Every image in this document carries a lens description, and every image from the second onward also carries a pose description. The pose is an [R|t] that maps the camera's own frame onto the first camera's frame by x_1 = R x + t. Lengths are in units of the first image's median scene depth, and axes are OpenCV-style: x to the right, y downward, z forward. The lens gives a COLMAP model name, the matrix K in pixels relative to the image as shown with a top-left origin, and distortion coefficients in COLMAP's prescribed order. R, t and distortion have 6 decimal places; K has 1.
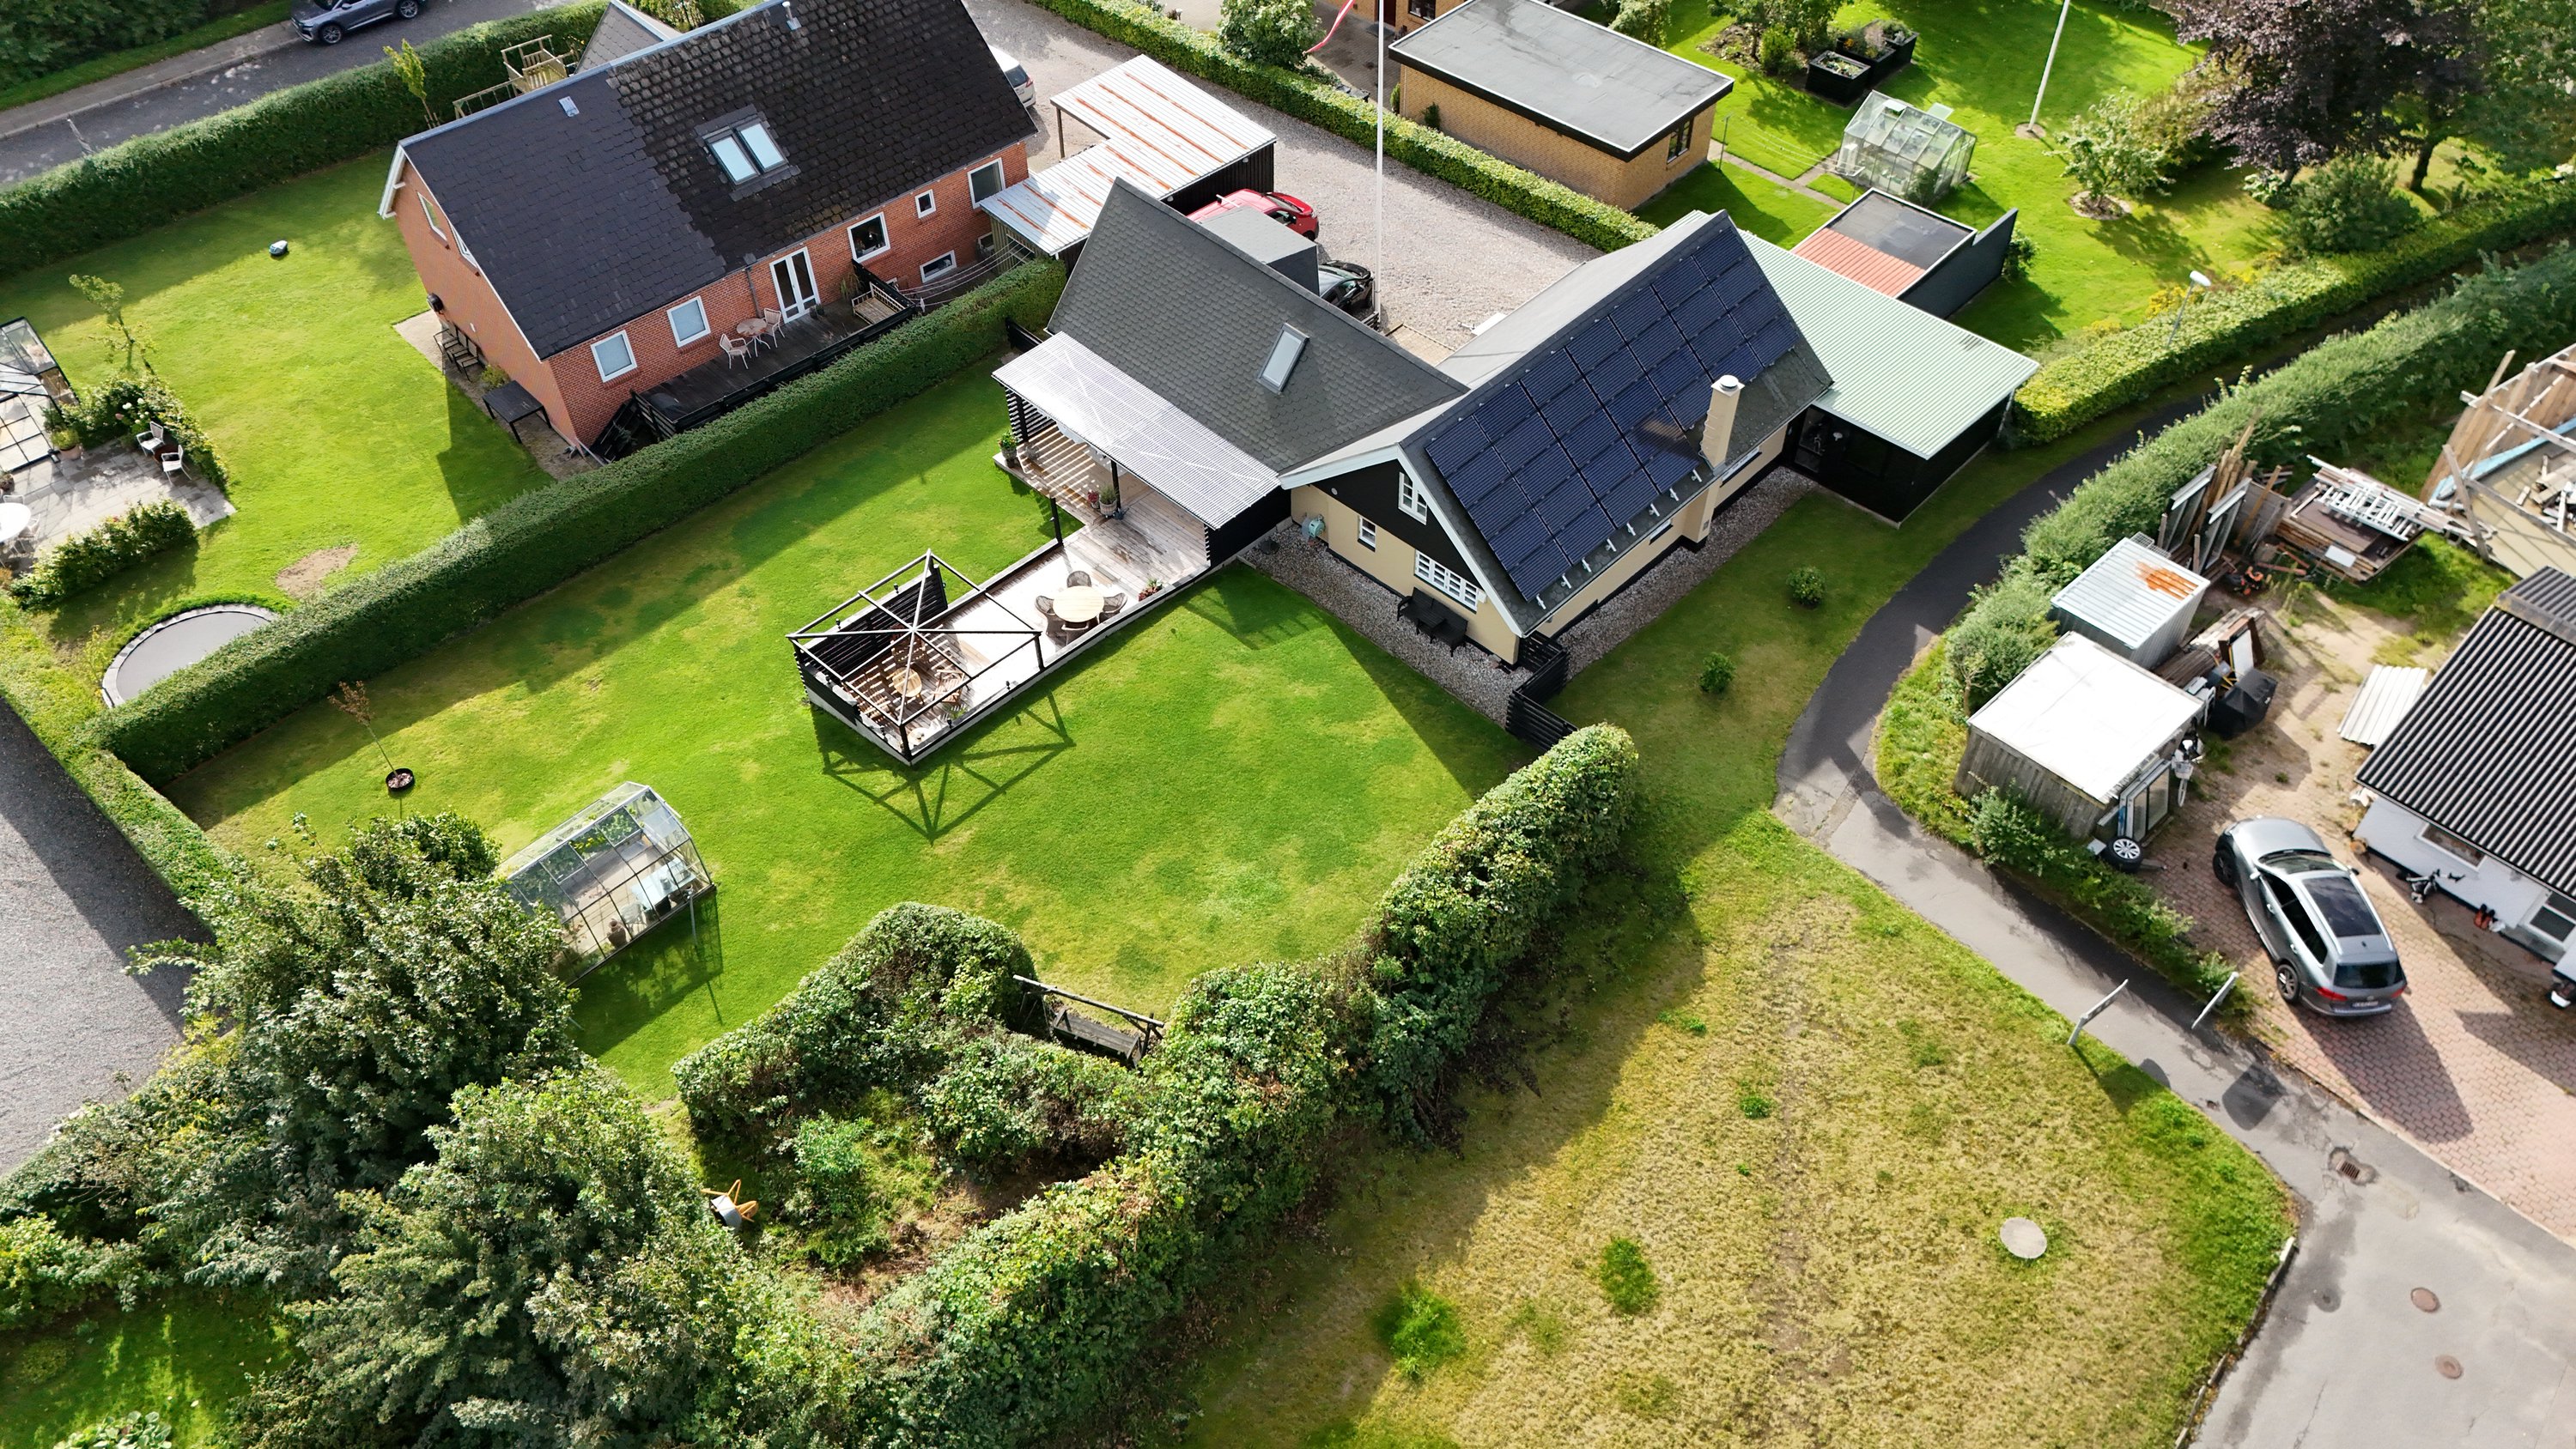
lens RADIAL K [[1878.2, 0, 1282.0], [0, 1878.2, 716.7], [0, 0, 1]] dist [0.070213, -0.063318]
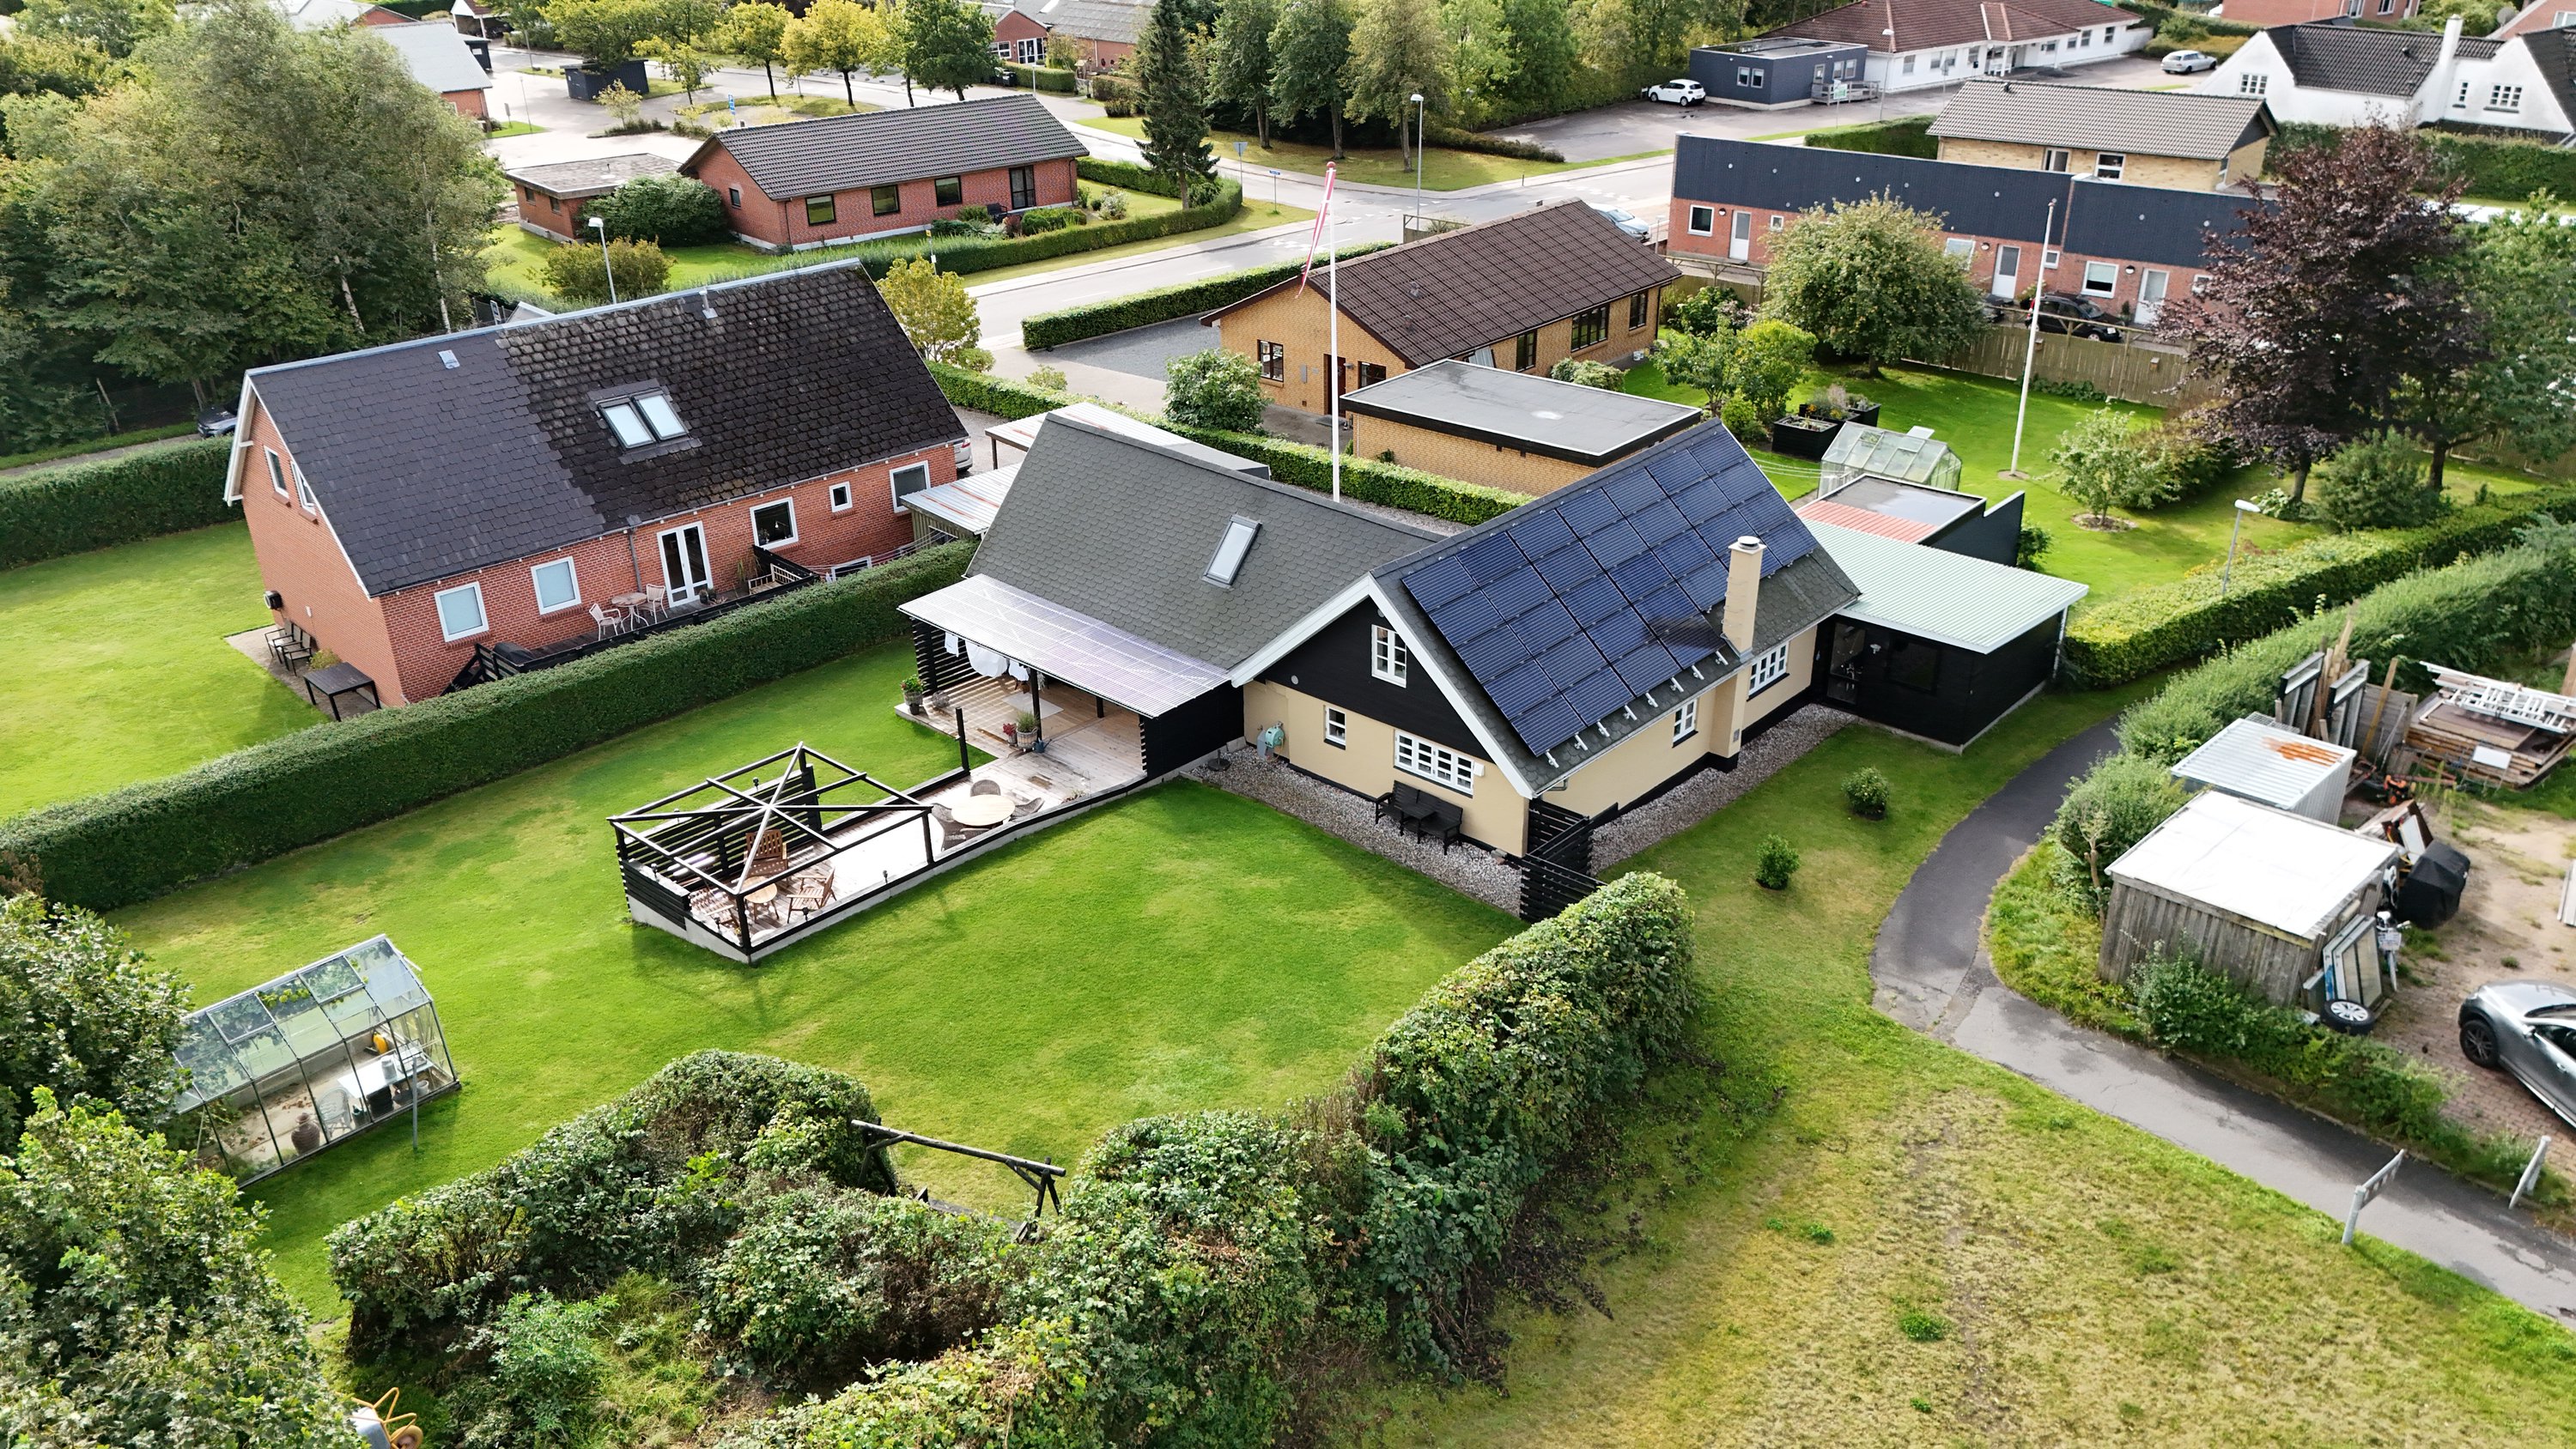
lens RADIAL K [[1878.2, 0, 1283.1], [0, 1878.2, 729.0], [0, 0, 1]] dist [0.070213, -0.063318]
pose [[0.999609, -0.012989, 0.024748, 0.001601], [0.021047, 0.932425, -0.360749, 0.204616], [-0.018390, 0.361129, 0.932334, 0.227769]]
